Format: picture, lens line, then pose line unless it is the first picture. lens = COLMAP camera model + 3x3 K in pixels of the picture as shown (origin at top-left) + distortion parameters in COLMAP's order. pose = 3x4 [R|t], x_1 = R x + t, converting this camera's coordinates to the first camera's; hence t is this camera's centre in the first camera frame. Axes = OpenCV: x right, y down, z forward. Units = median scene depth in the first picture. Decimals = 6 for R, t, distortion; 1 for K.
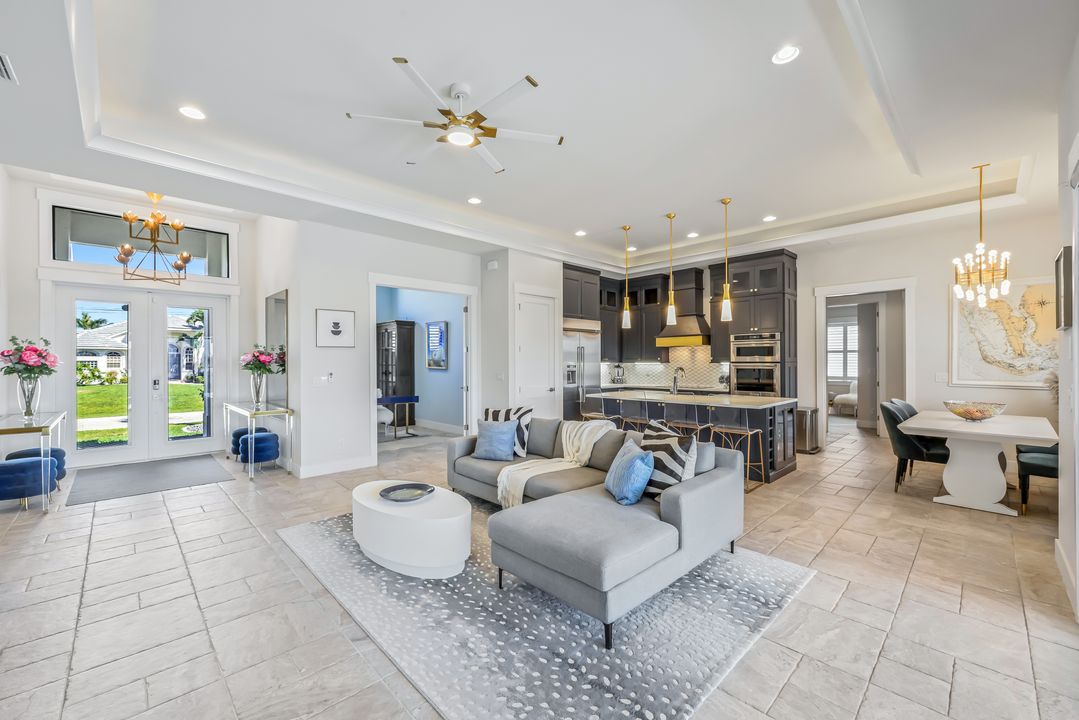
lens RADIAL K [[436.6, 0, 547.4], [0, 436.6, 361.5], [0, 0, 1]] dist [0.000797, 0.000090]
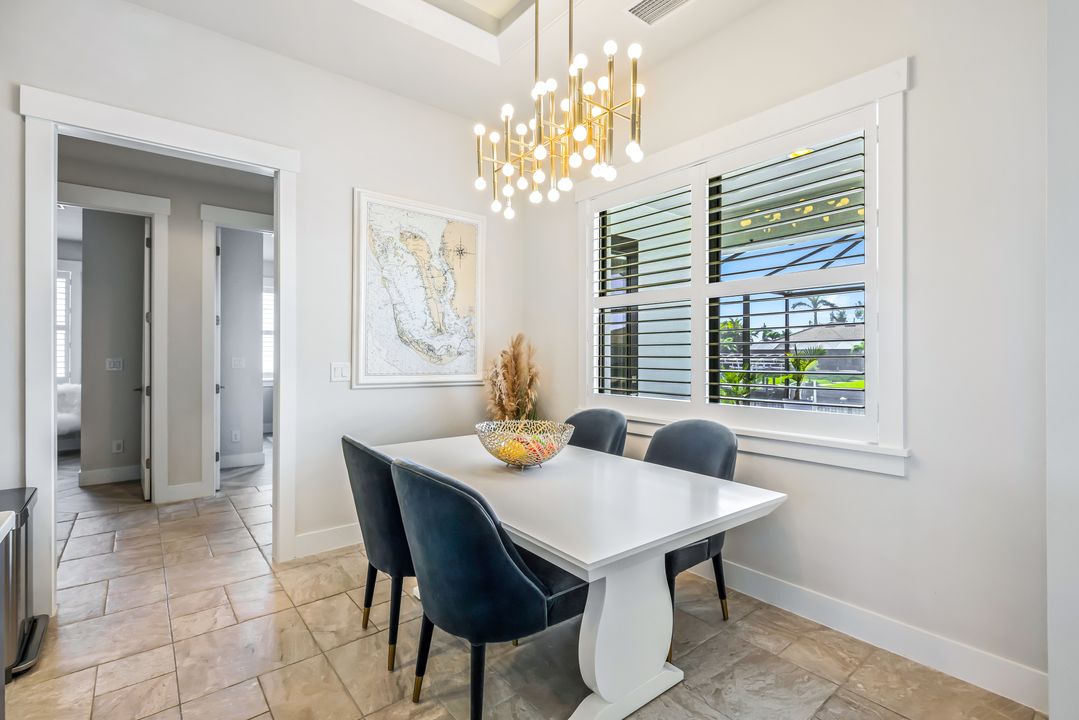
lens RADIAL K [[497.2, 0, 542.3], [0, 497.2, 355.5], [0, 0, 1]] dist [-0.000174, 0.000000]
pose [[0.099353, 0.002776, 0.995048, 0.397990], [-0.002293, 0.999994, -0.002561, 0.020683], [-0.995050, -0.002027, 0.099359, 0.778857]]
